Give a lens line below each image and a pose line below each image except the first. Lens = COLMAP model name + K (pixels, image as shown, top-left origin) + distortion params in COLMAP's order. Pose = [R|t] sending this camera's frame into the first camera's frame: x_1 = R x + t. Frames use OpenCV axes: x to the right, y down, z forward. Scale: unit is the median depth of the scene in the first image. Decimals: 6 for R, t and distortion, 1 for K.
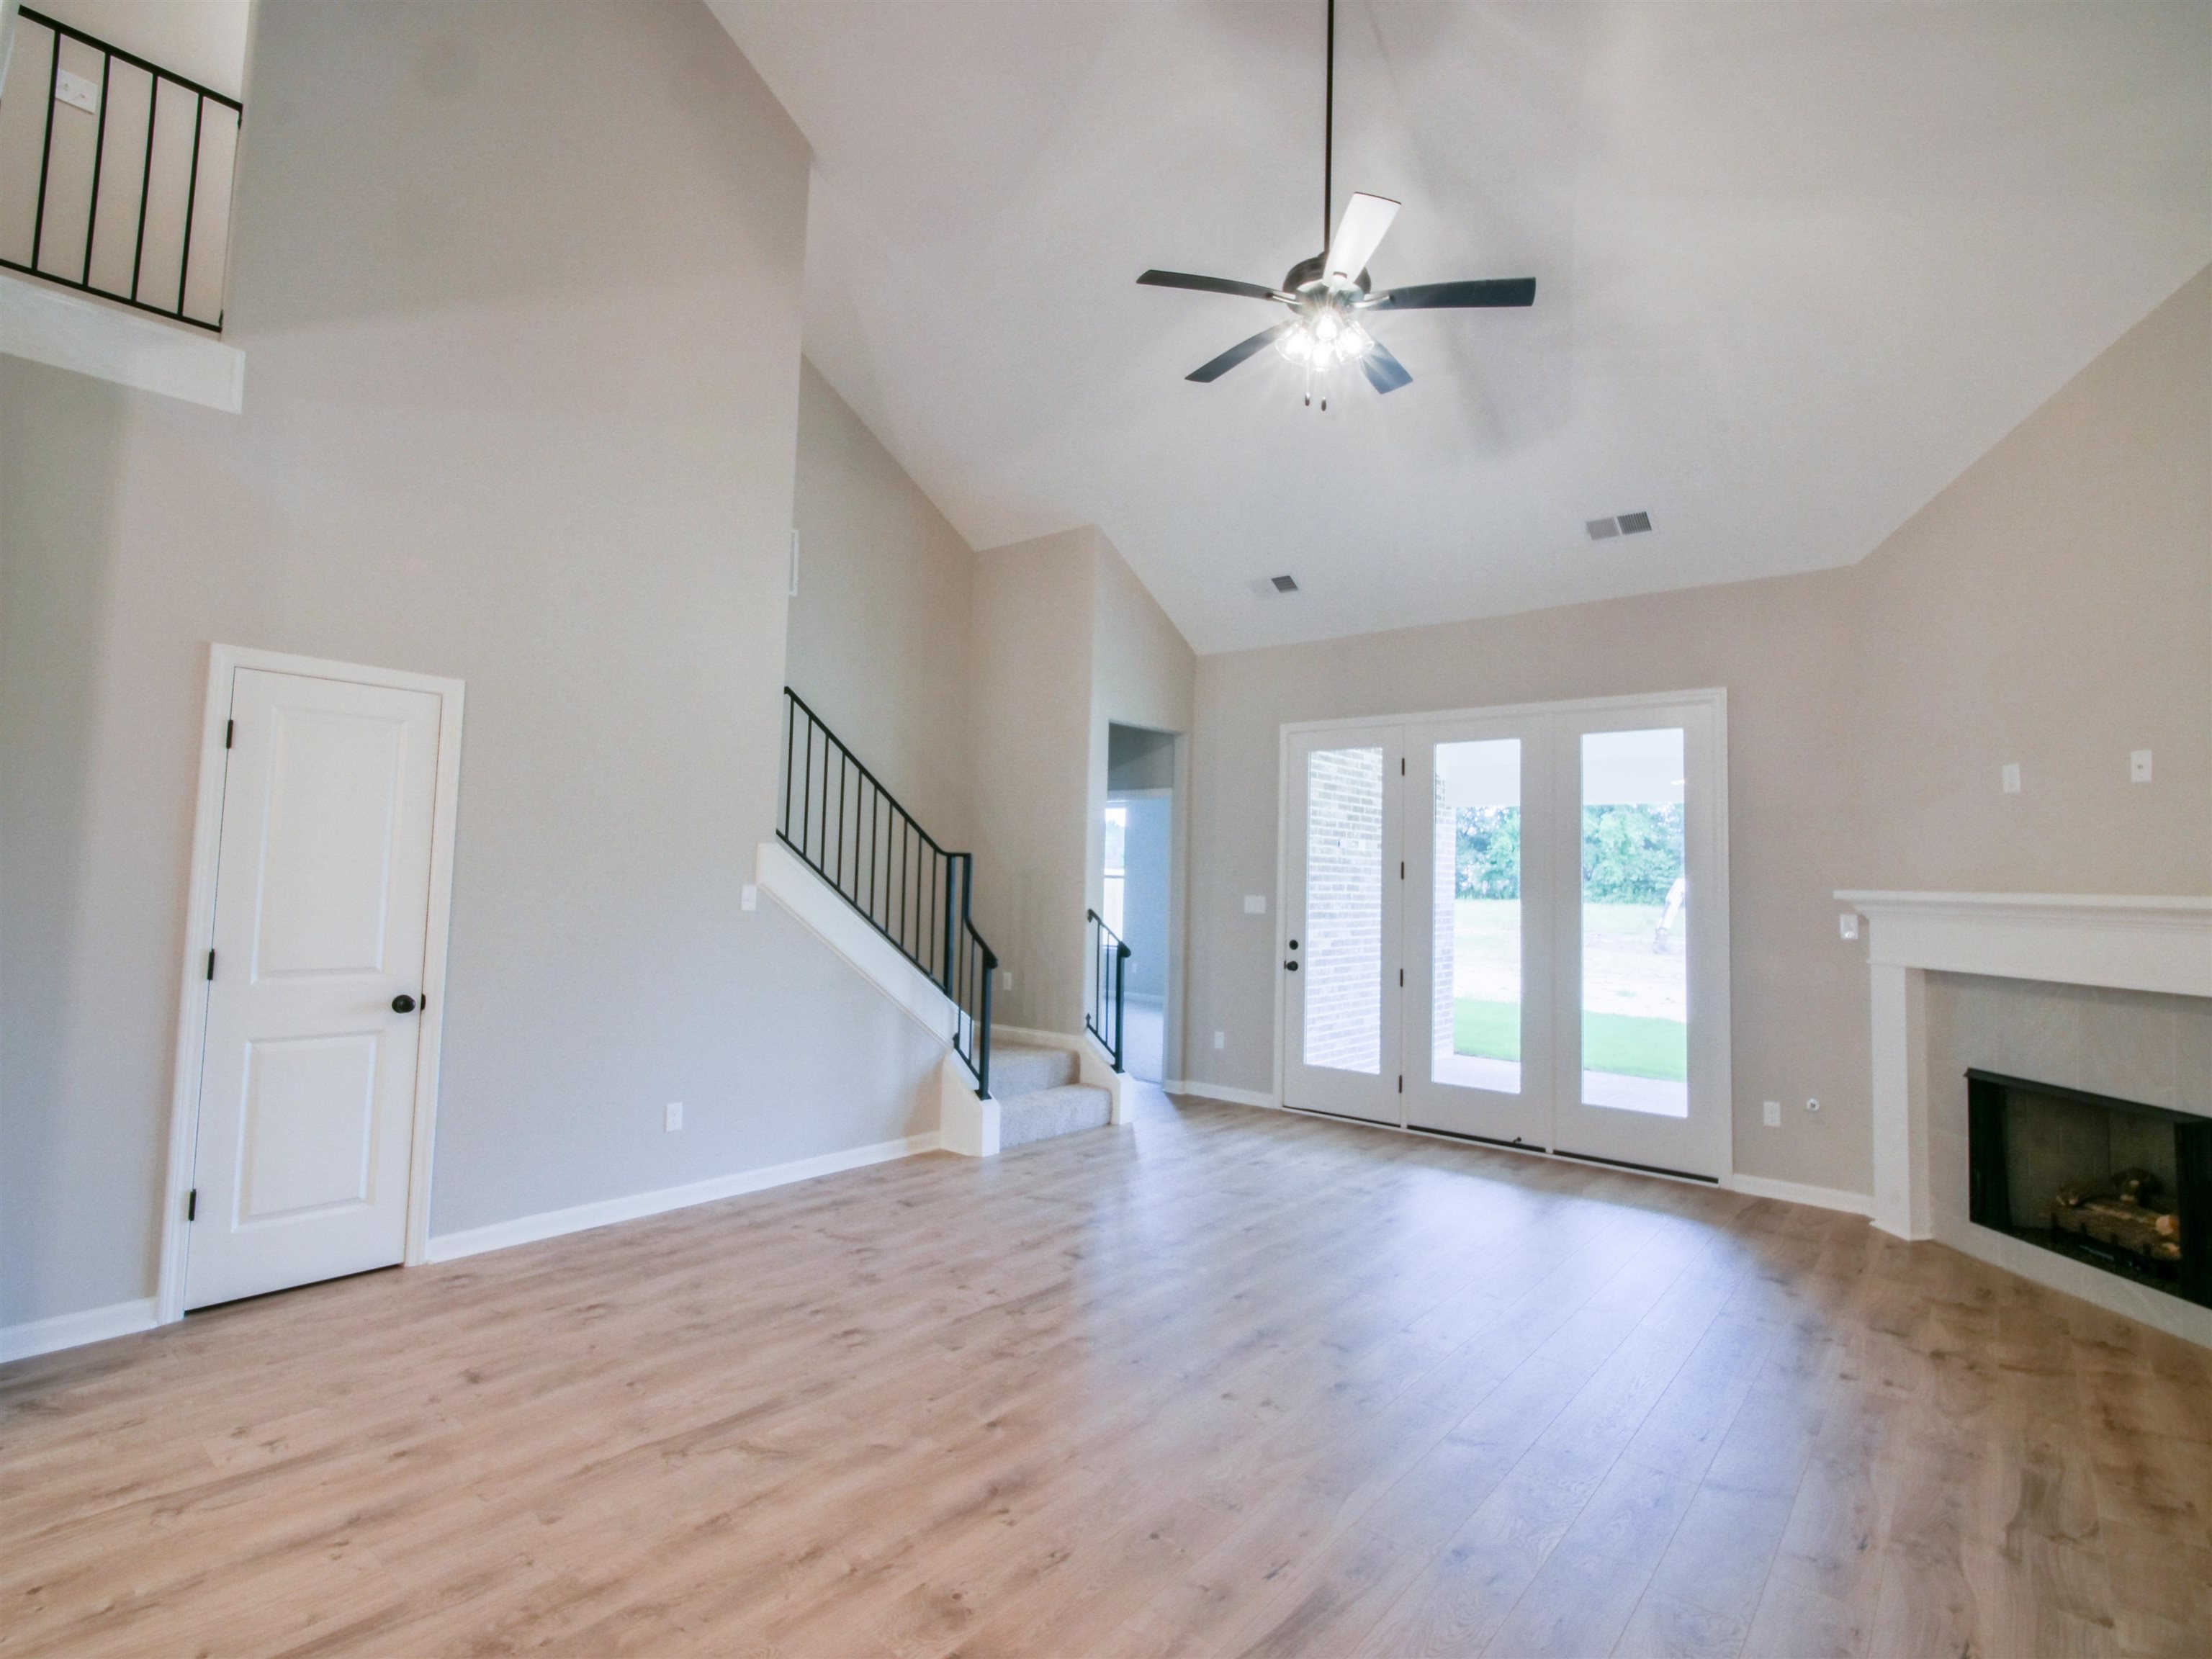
lens RADIAL K [[1077.9, 0, 1113.5], [0, 1077.9, 814.7], [0, 0, 1]] dist [-0.011120, 0.000747]
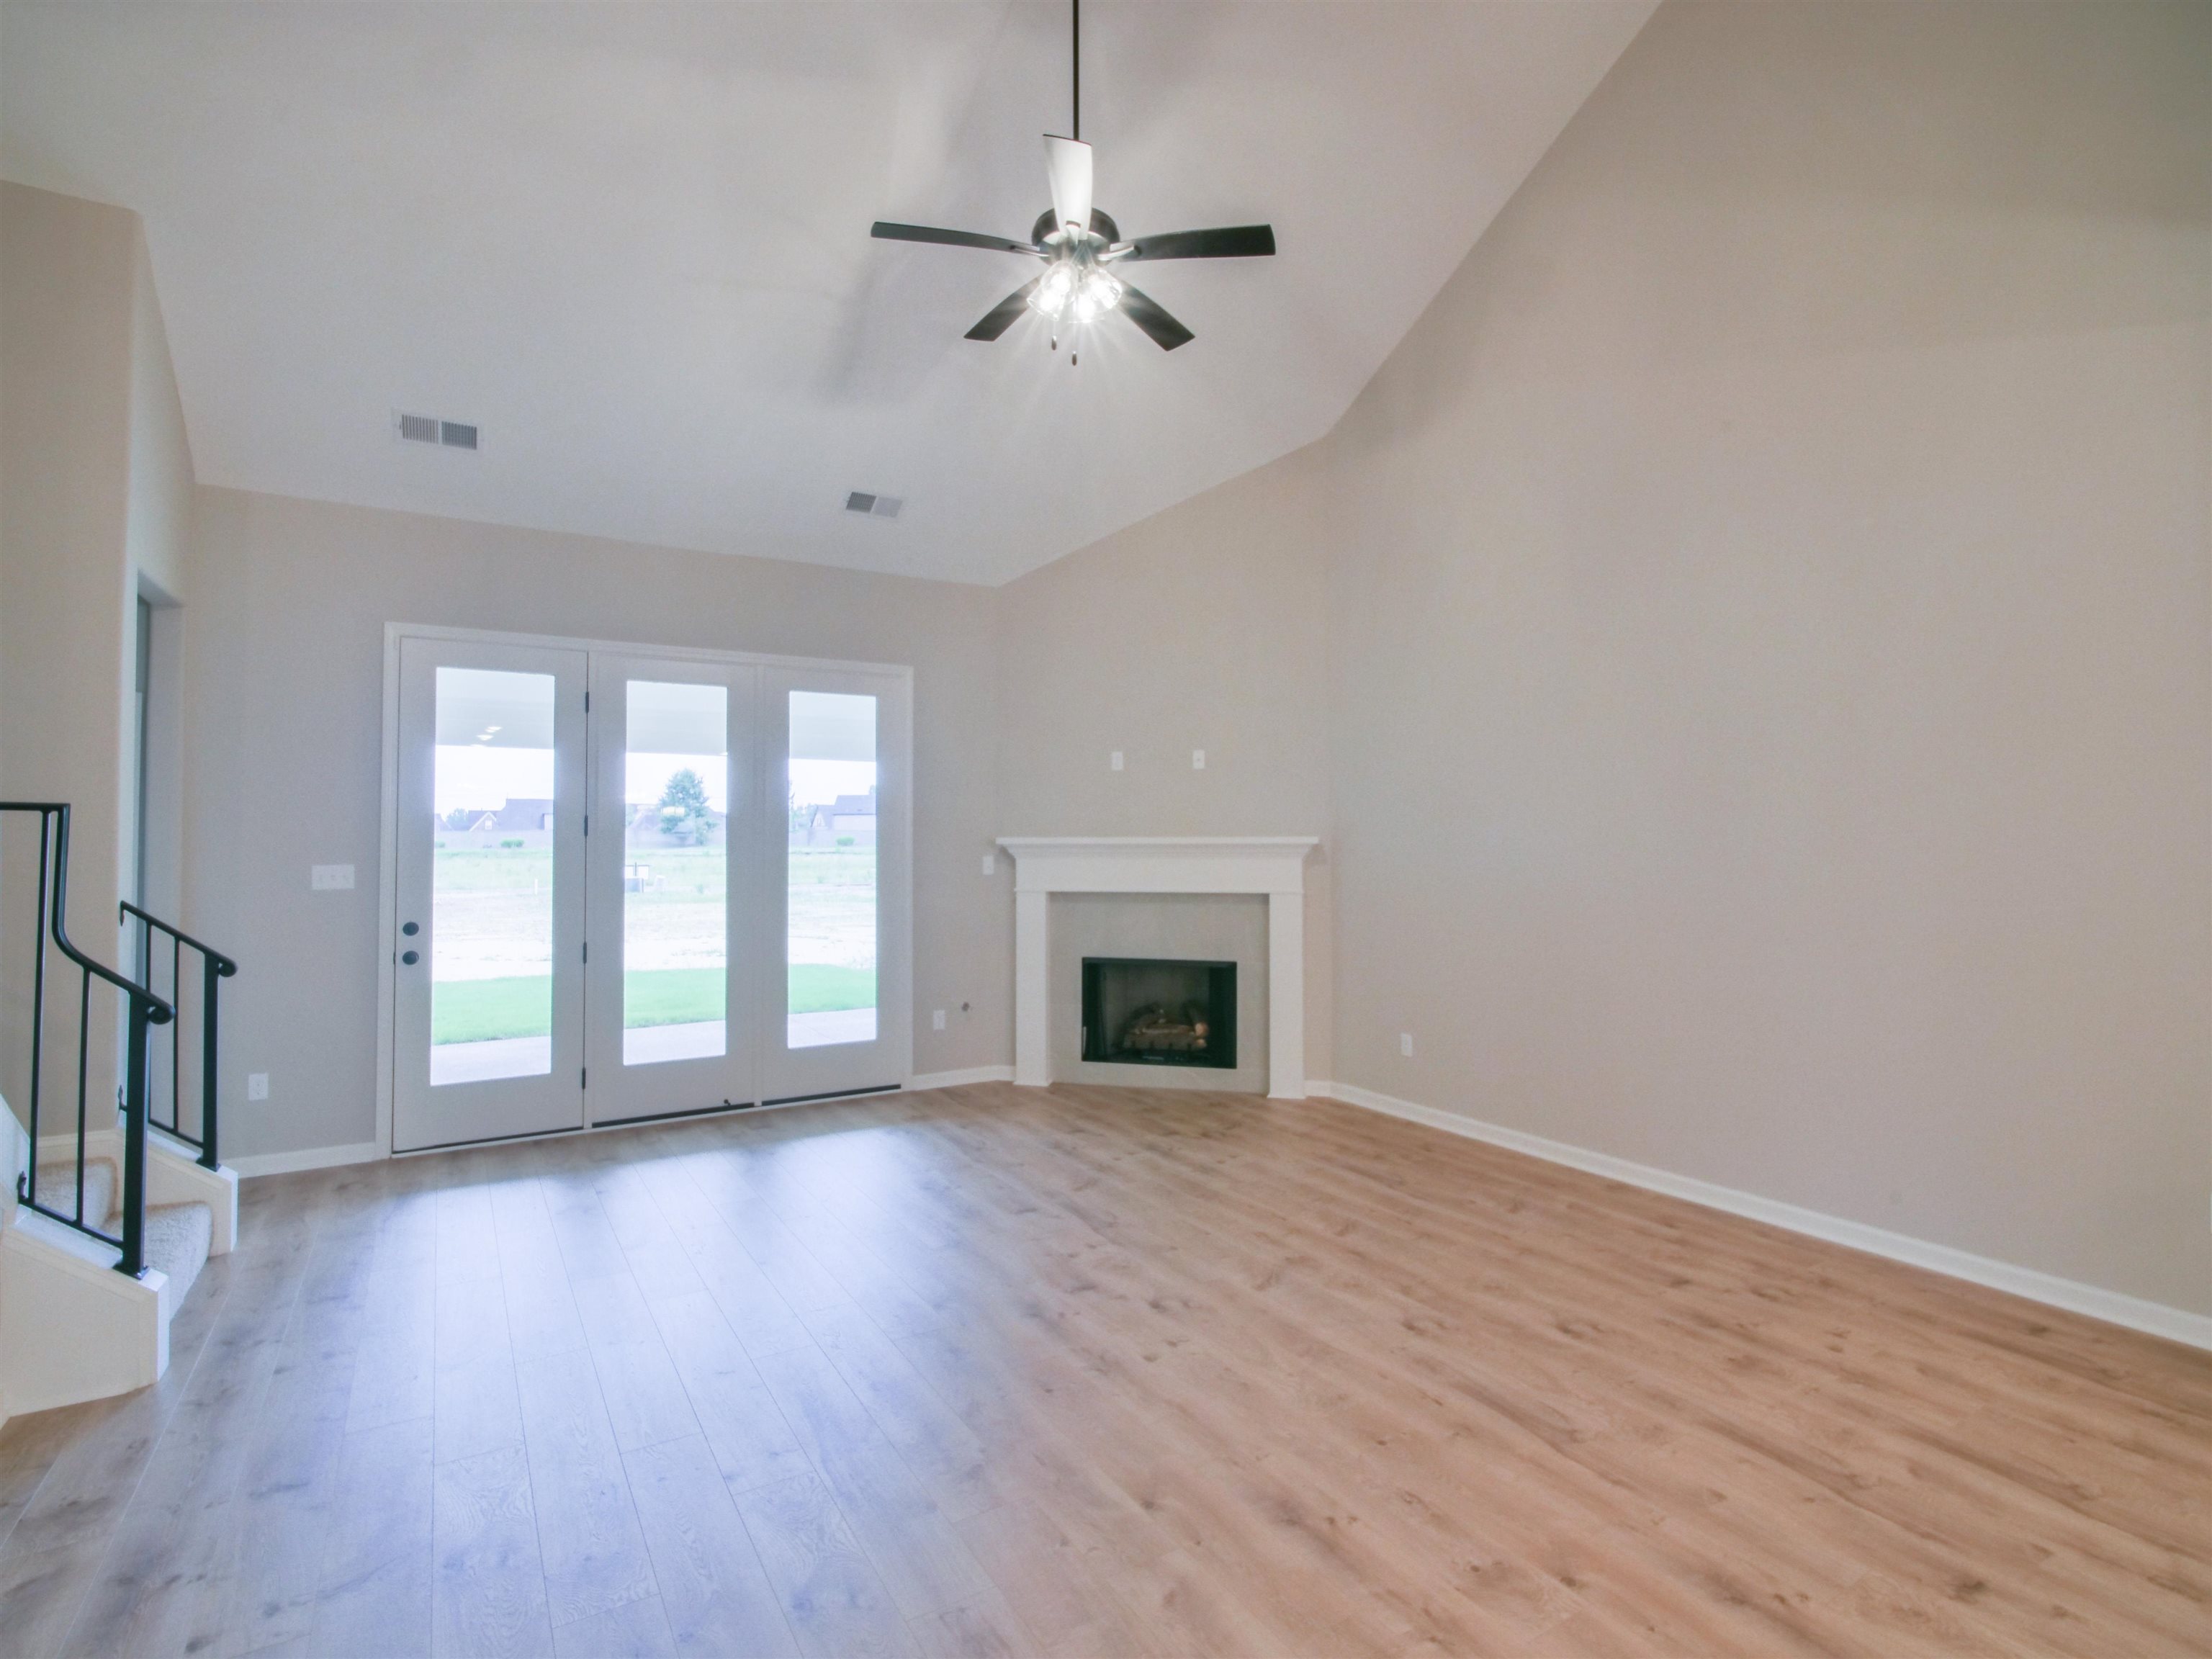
lens RADIAL K [[1082.5, 0, 1109.7], [0, 1082.5, 815.7], [0, 0, 1]] dist [-0.000849, -0.000335]
pose [[0.314834, -0.004872, 0.949134, -0.483276], [-0.046168, 0.998725, 0.020441, 0.009774], [-0.948023, -0.050255, 0.314207, 0.417492]]
